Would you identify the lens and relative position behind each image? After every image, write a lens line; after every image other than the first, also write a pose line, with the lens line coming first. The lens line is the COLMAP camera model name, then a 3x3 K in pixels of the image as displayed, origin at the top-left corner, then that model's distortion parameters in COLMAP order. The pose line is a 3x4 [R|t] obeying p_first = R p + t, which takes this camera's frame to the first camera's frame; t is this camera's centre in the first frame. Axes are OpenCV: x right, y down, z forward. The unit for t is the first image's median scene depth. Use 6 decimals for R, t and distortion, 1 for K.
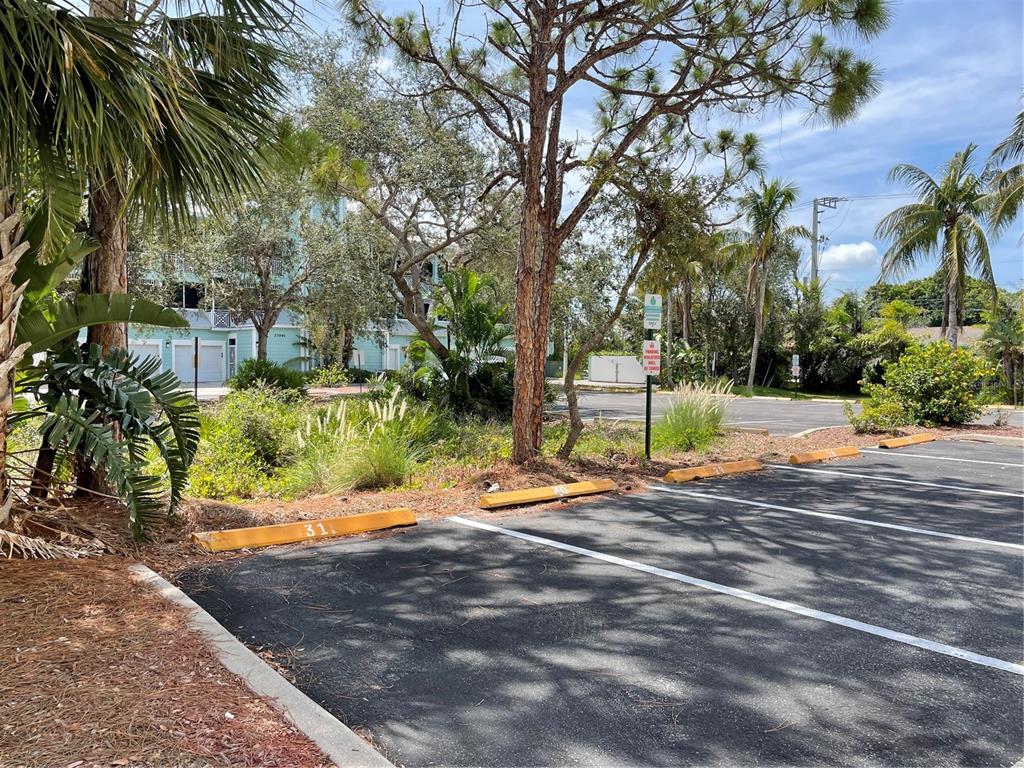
lens RADIAL K [[773.9, 0, 512.0], [0, 773.9, 384.0], [0, 0, 1]] dist [0.100899, -0.127406]
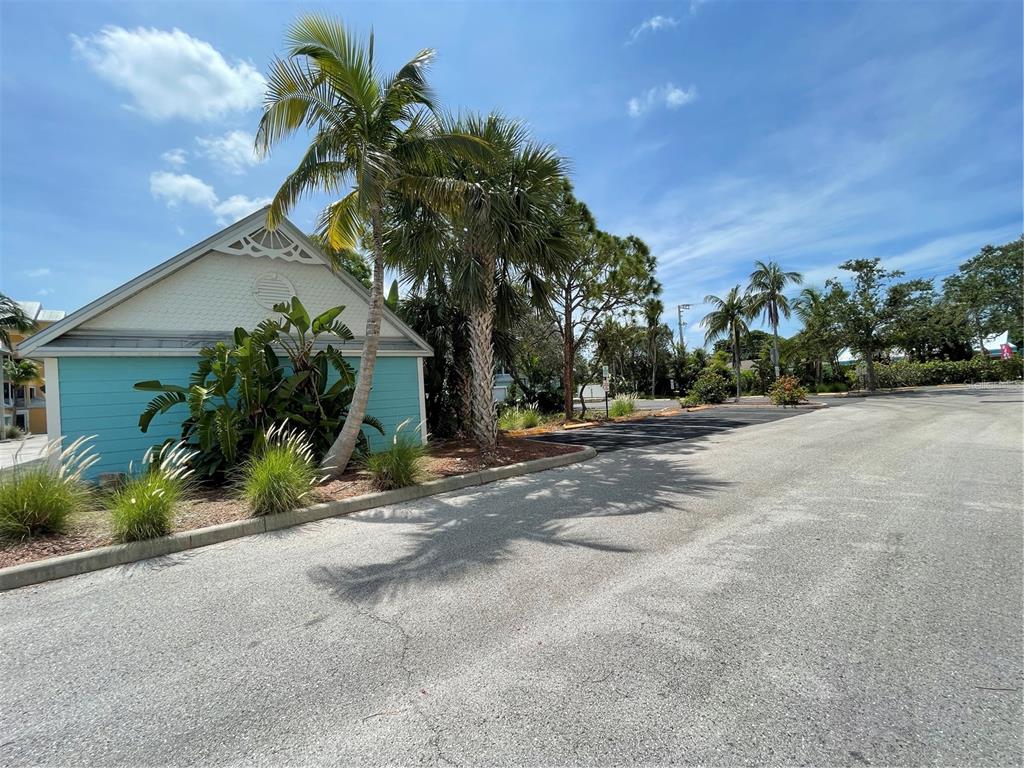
lens RADIAL K [[406.7, 0, 512.0], [0, 406.7, 384.0], [0, 0, 1]] dist [-0.000808, -0.000066]
pose [[0.996414, -0.066620, -0.052159, -0.055497], [0.063928, 0.996615, -0.051689, 0.009923], [0.055426, 0.048169, 0.997300, -0.321722]]
